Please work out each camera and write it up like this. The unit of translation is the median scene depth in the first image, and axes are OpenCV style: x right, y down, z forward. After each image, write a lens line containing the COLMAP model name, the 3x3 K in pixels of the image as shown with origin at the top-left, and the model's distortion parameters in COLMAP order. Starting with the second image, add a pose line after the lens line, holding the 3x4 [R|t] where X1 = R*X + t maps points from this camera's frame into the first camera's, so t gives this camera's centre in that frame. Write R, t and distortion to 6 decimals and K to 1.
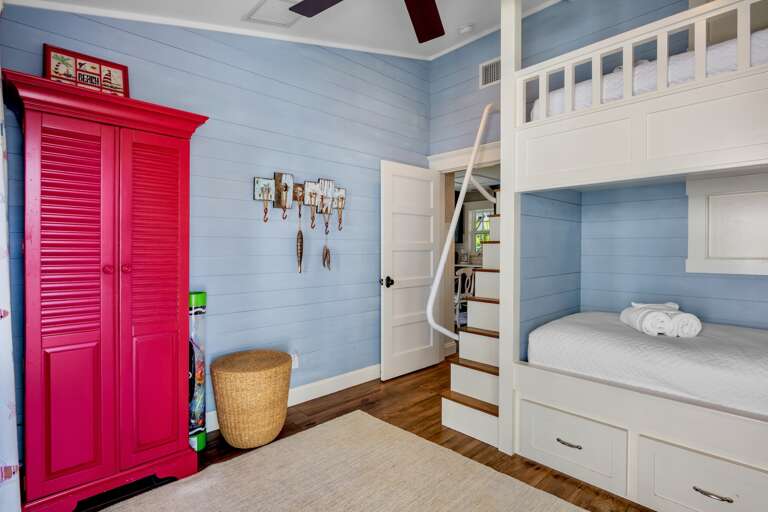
lens RADIAL K [[379.8, 0, 384.2], [0, 379.8, 249.0], [0, 0, 1]] dist [-0.001712, -0.000235]
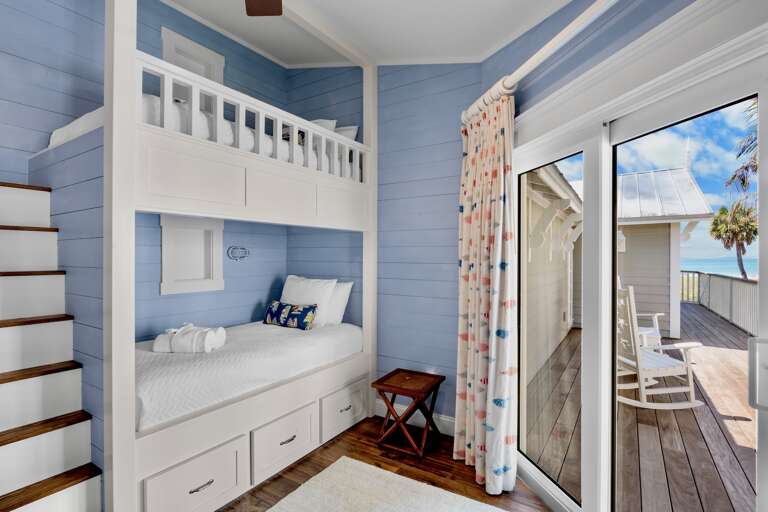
lens RADIAL K [[375.6, 0, 384.0], [0, 375.6, 256.0], [0, 0, 1]] dist [-0.000793, -0.000005]
pose [[-0.225803, -0.002076, 0.974171, -0.480064], [0.004203, 0.999986, 0.003106, -0.060451], [-0.974164, 0.004796, -0.225791, 0.687090]]
